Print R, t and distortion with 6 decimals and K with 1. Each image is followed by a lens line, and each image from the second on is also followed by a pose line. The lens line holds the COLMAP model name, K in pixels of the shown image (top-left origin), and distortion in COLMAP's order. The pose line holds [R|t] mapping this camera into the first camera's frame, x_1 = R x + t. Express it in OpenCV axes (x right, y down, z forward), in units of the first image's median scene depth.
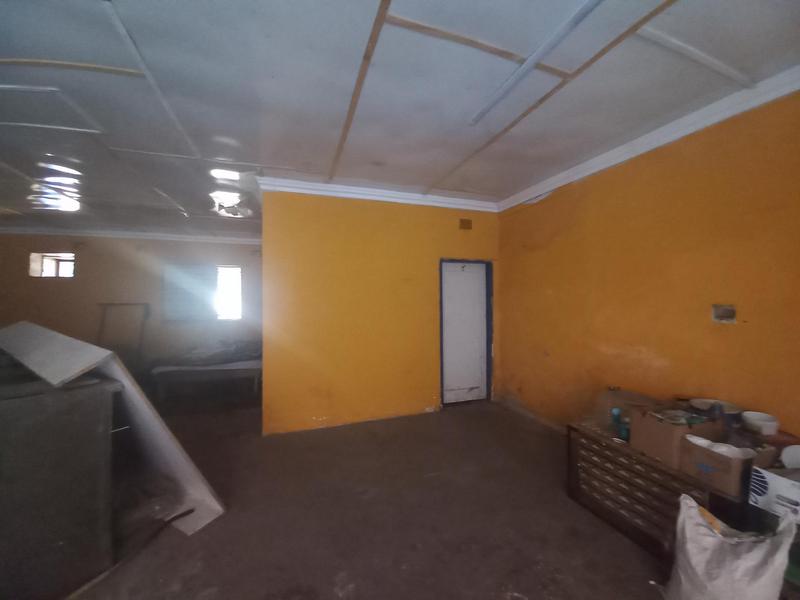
lens RADIAL K [[309.9, 0, 406.9], [0, 309.9, 298.3], [0, 0, 1]] dist [0.002199, -0.012390]
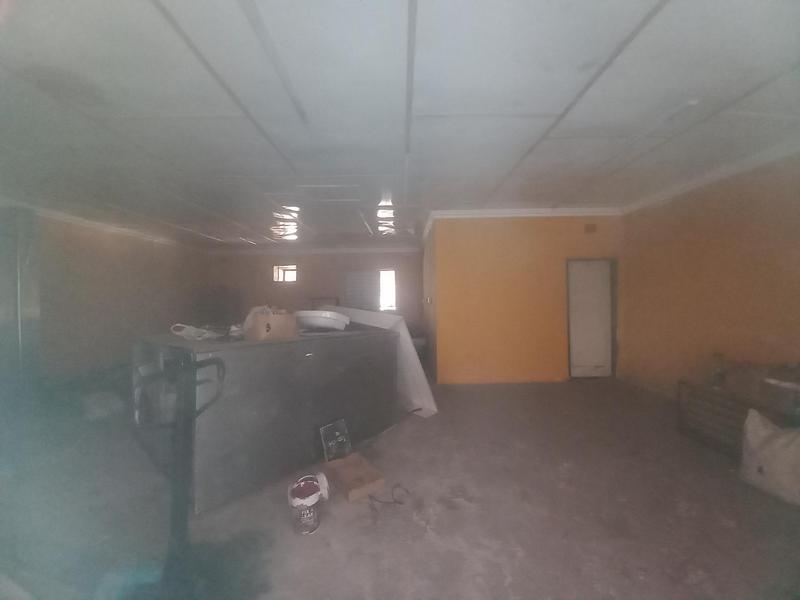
lens RADIAL K [[309.9, 0, 406.9], [0, 309.9, 298.3], [0, 0, 1]] dist [0.002199, -0.012390]
pose [[0.942539, -0.008772, -0.333980, -0.095329], [0.012769, 0.999871, 0.009773, 0.014549], [0.333851, -0.013476, 0.942529, -0.429402]]
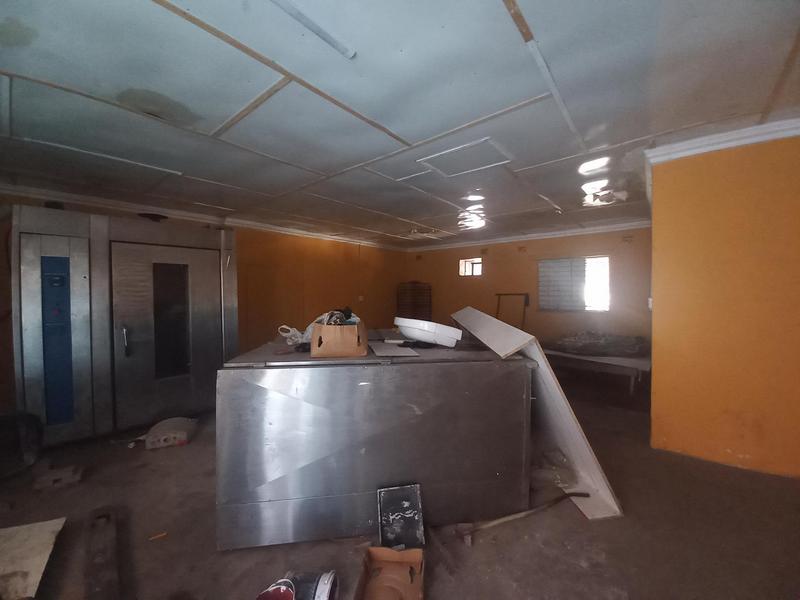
lens RADIAL K [[309.9, 0, 406.9], [0, 309.9, 298.3], [0, 0, 1]] dist [0.002199, -0.012390]
pose [[0.510132, 0.019598, -0.859873, -0.072718], [0.008782, 0.999570, 0.027992, -0.008054], [0.860051, -0.021831, 0.509741, -0.029416]]
